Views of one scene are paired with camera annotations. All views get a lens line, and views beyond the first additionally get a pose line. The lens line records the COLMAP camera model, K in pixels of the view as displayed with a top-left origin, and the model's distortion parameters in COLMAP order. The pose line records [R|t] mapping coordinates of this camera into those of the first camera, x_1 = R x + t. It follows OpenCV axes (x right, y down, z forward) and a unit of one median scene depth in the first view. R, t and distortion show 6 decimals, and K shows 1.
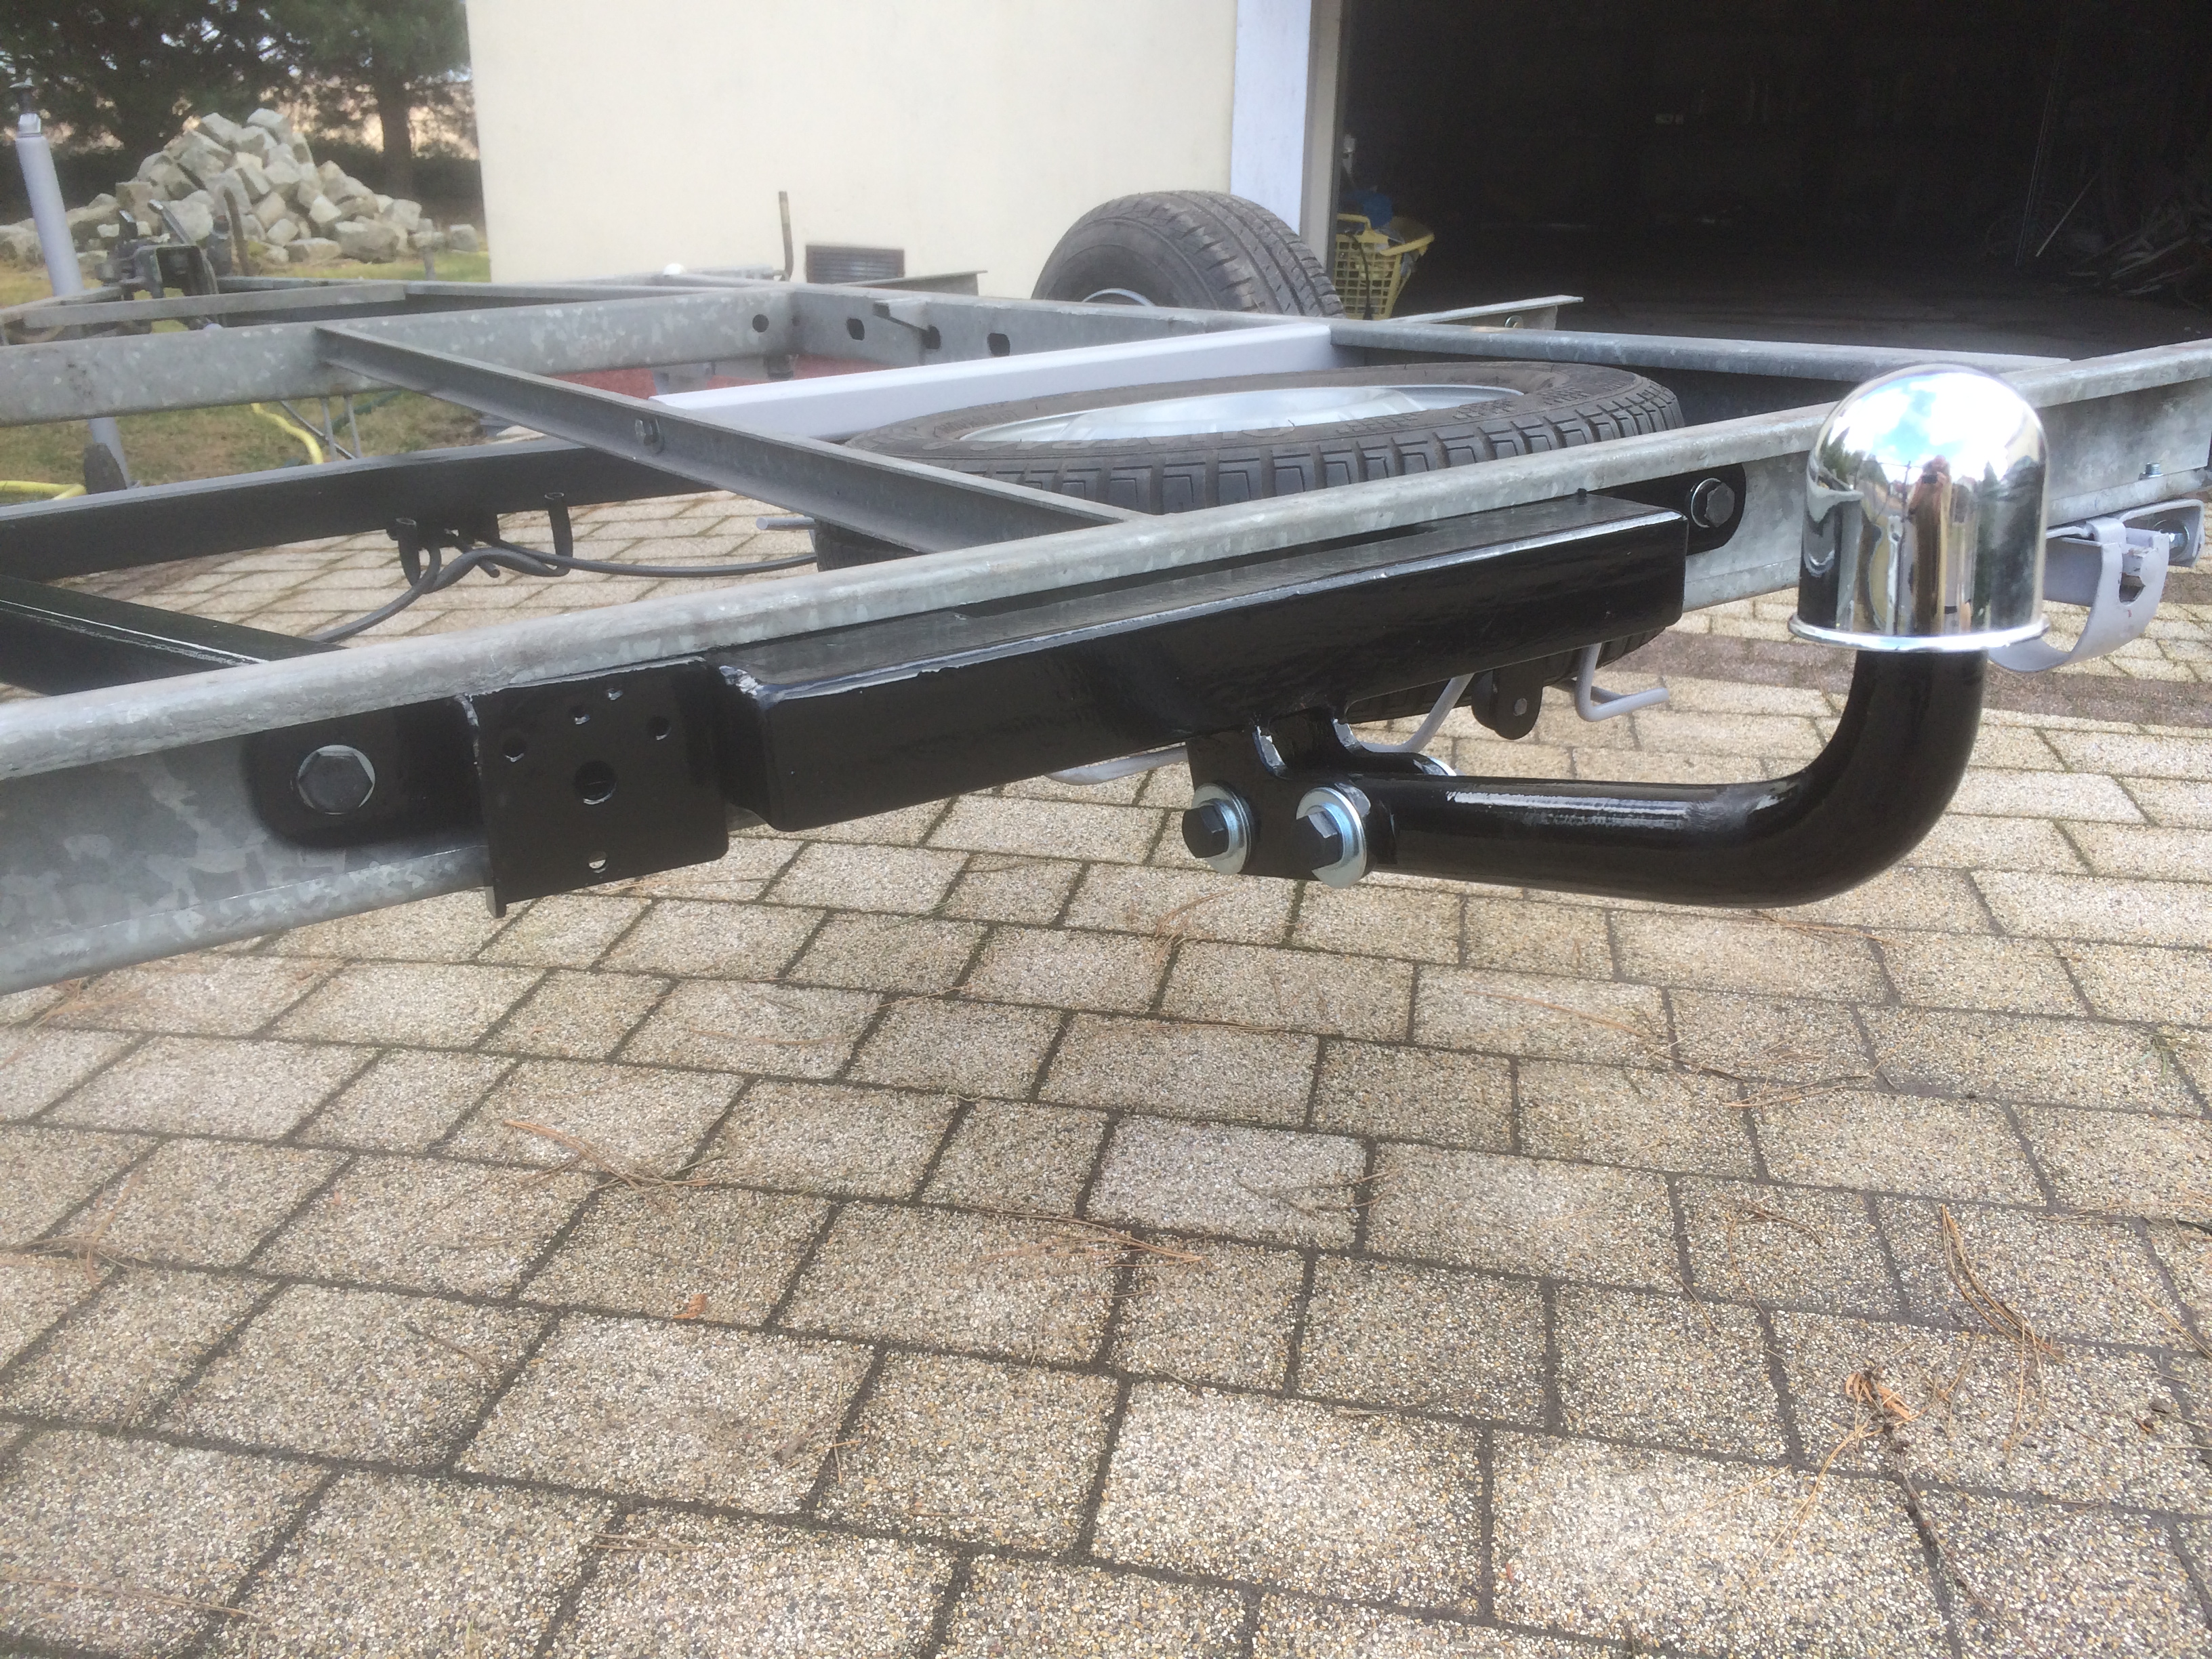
lens RADIAL K [[1888.4, 0, 1102.4], [0, 1888.4, 826.9], [0, 0, 1]] dist [0.078872, -0.104378]
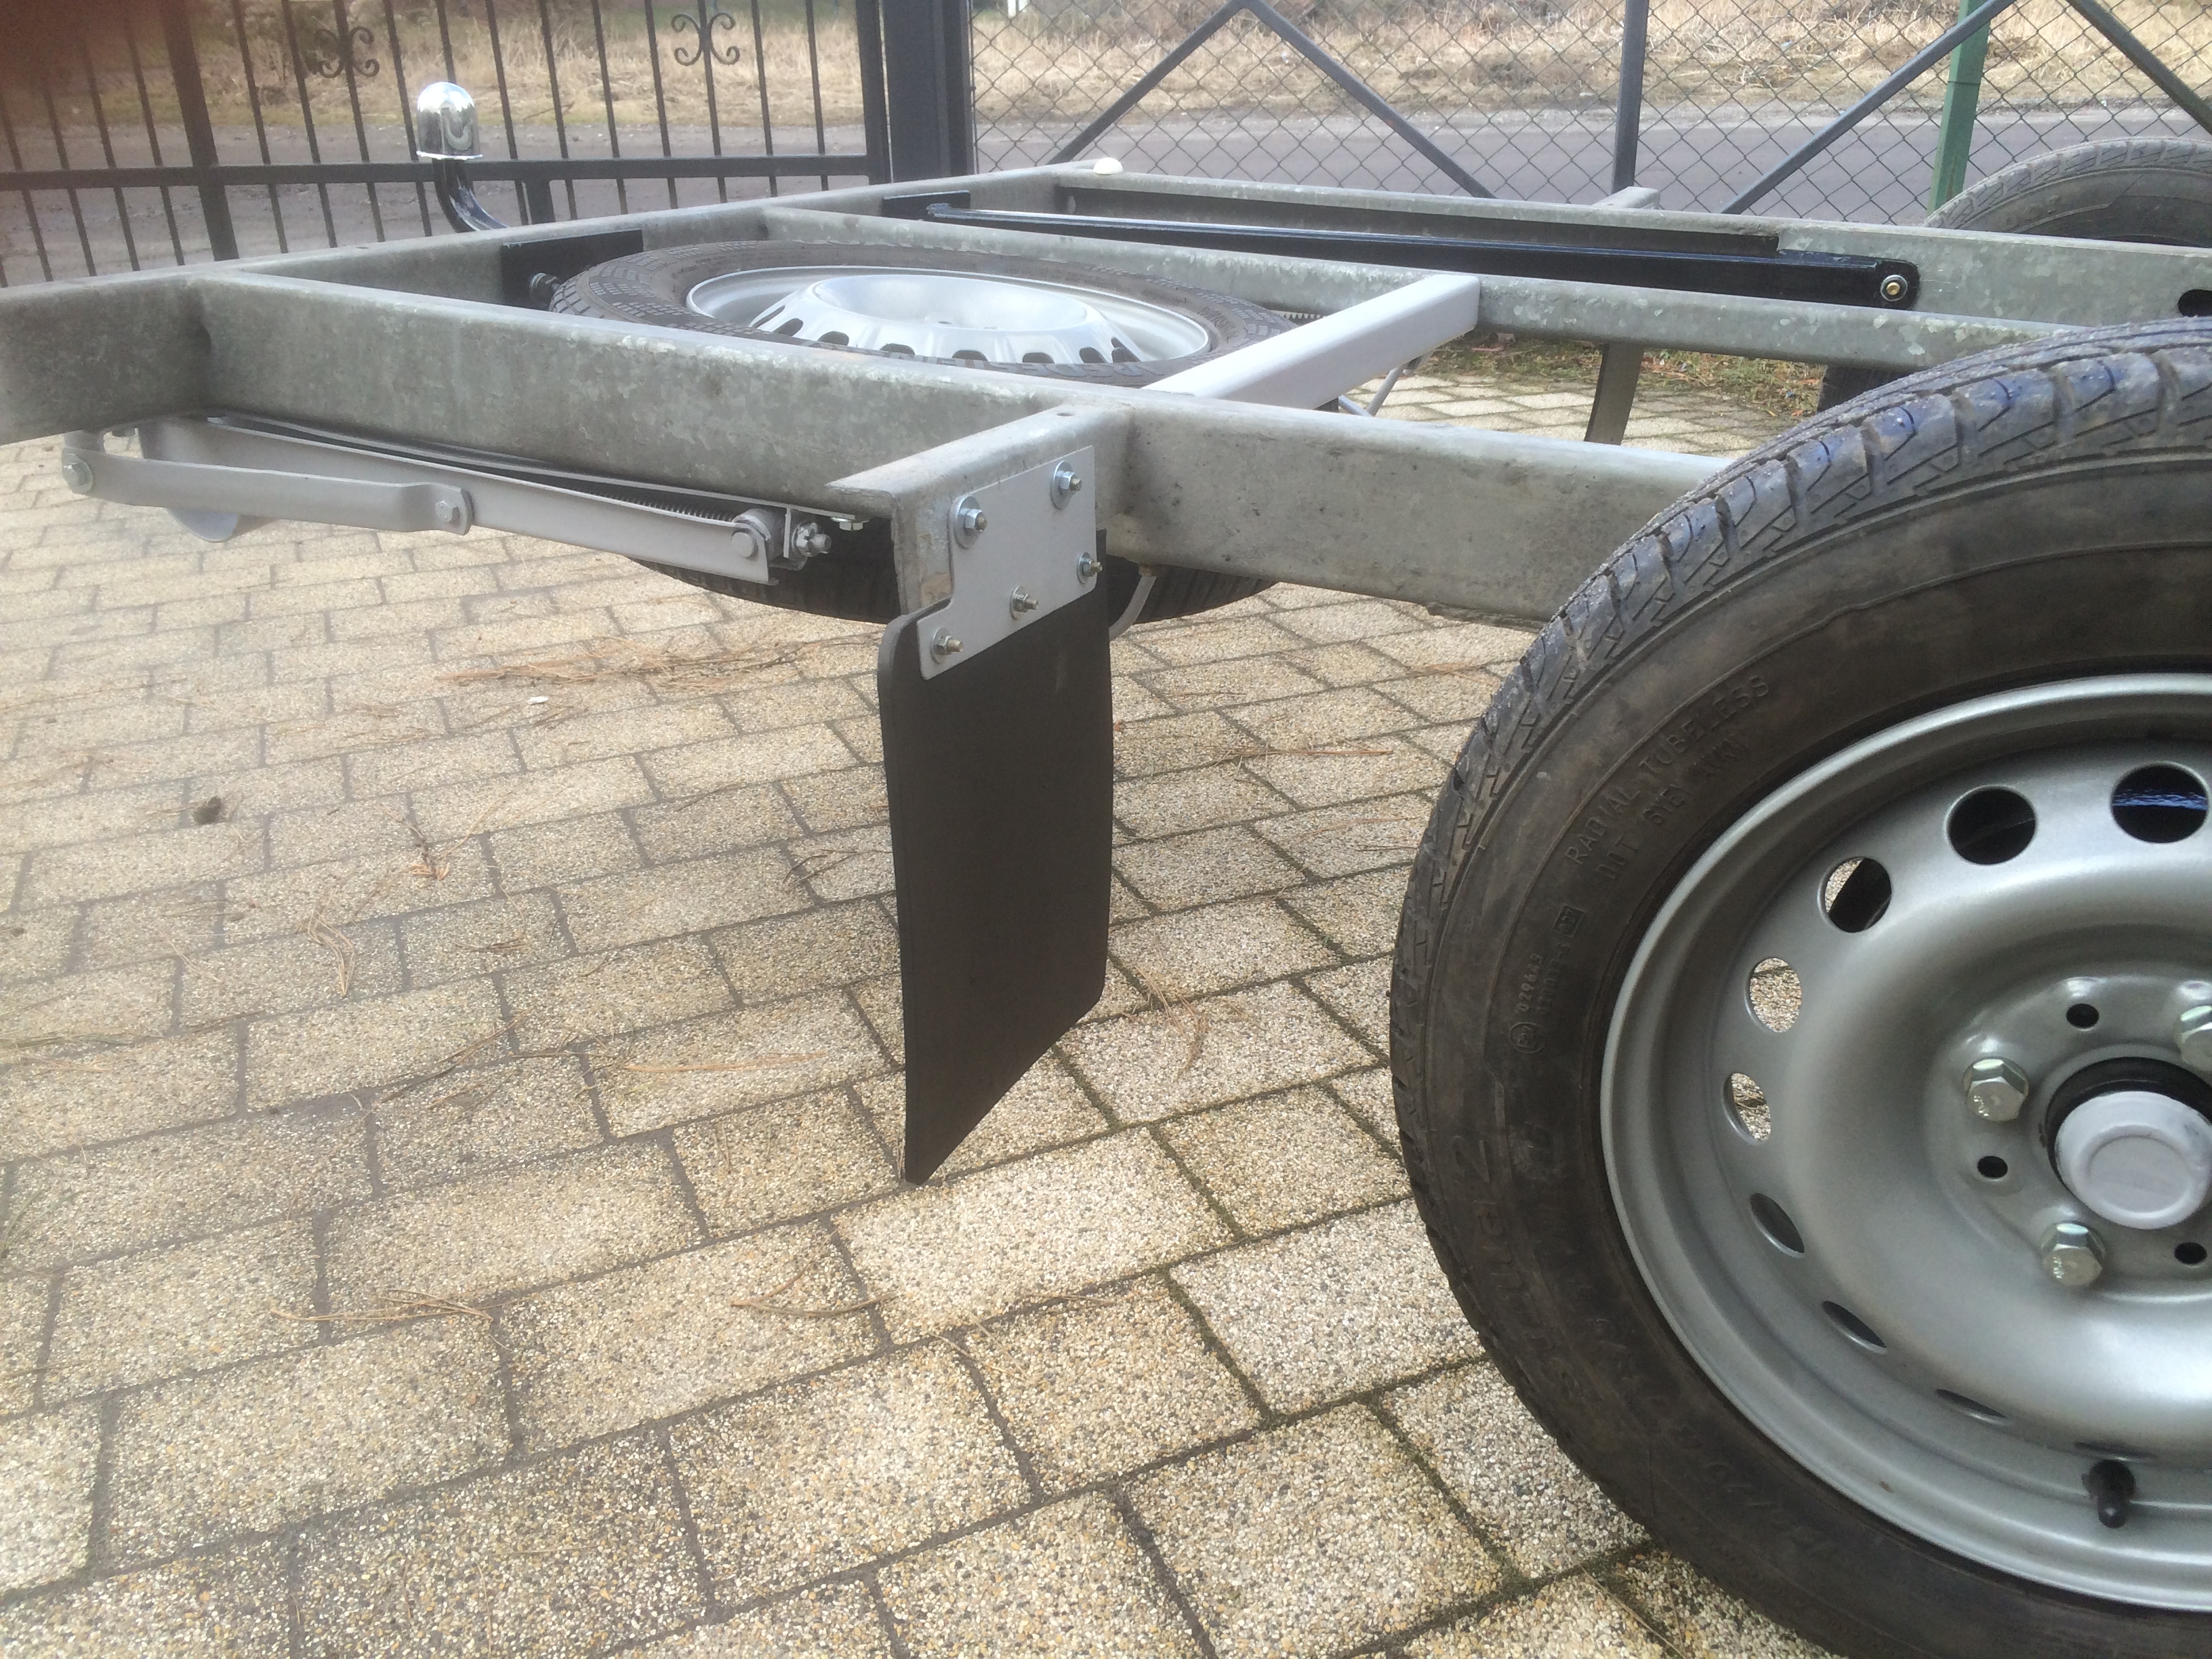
lens RADIAL K [[1888.4, 0, 1098.2], [0, 1888.4, 820.9], [0, 0, 1]] dist [0.078872, -0.104378]
pose [[-0.835633, 0.237050, -0.495504, 0.713420], [-0.177727, 0.736876, 0.652247, -0.848777], [0.519741, 0.633104, -0.573628, 2.163518]]
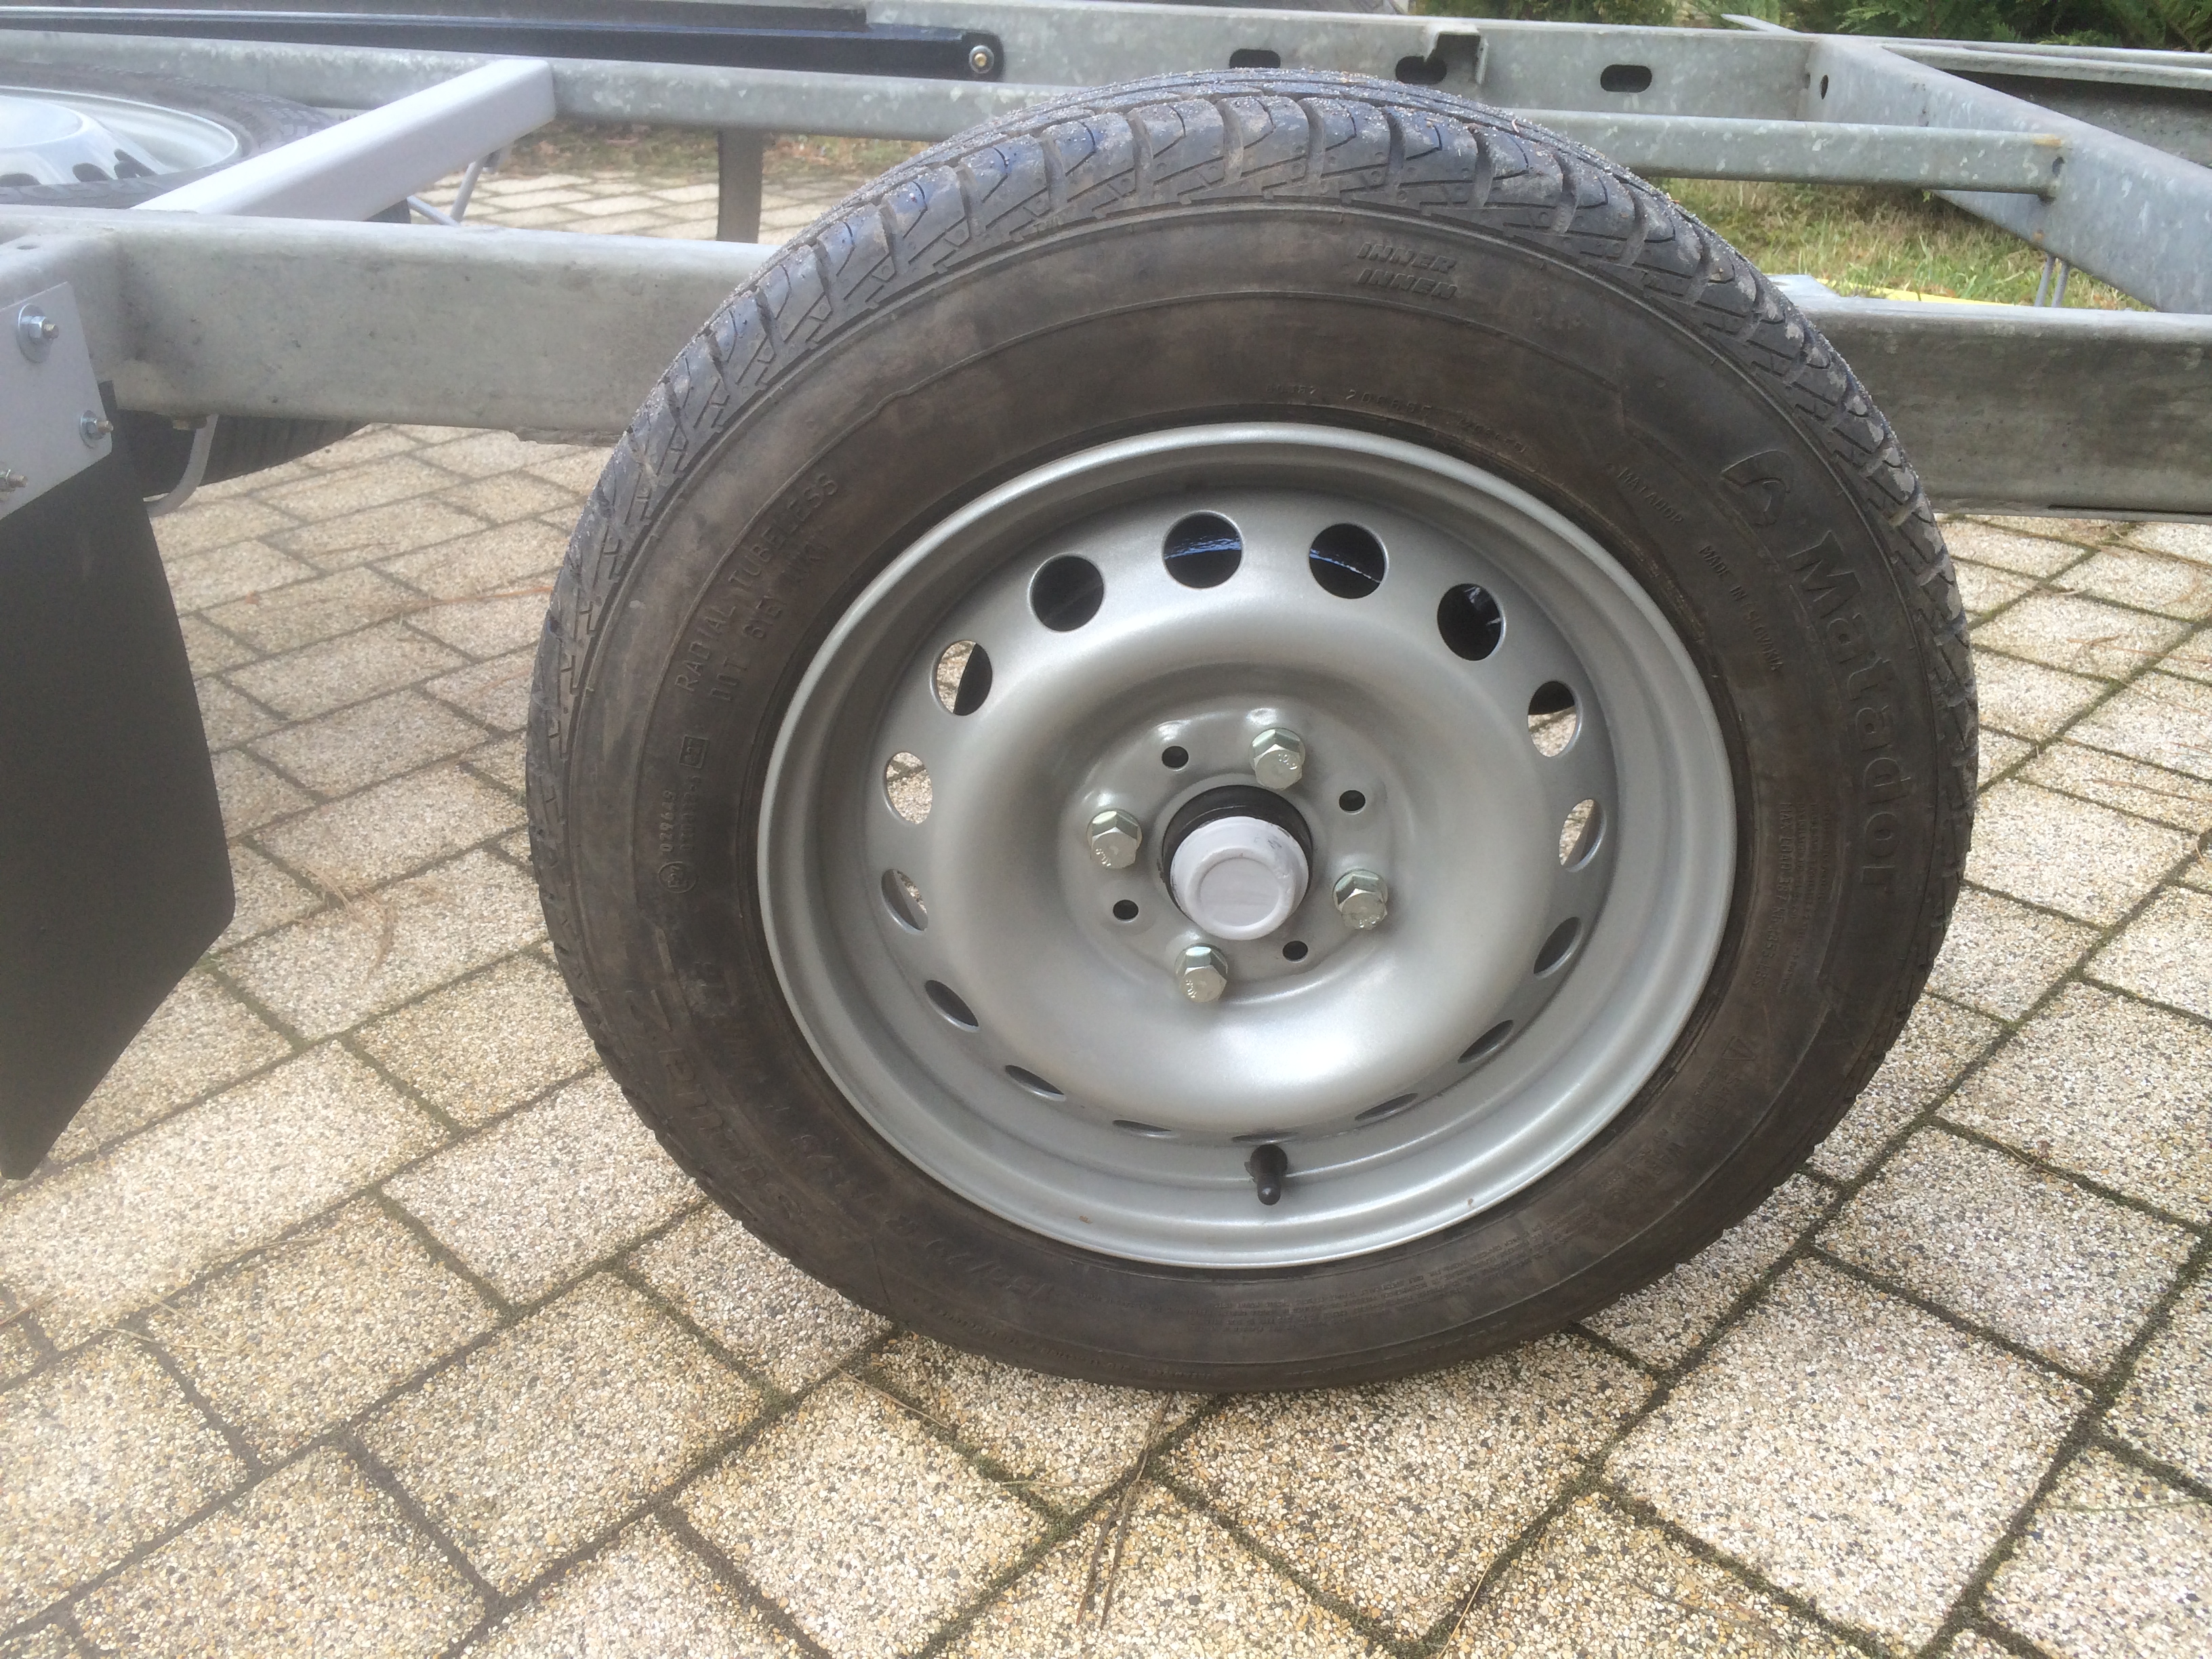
lens RADIAL K [[1888.4, 0, 1108.1], [0, 1888.4, 819.4], [0, 0, 1]] dist [0.078872, -0.104378]
pose [[-0.542661, 0.419156, -0.727893, 0.649481], [-0.296321, 0.715337, 0.632840, -0.846567], [0.785947, 0.559107, -0.263981, 2.181298]]
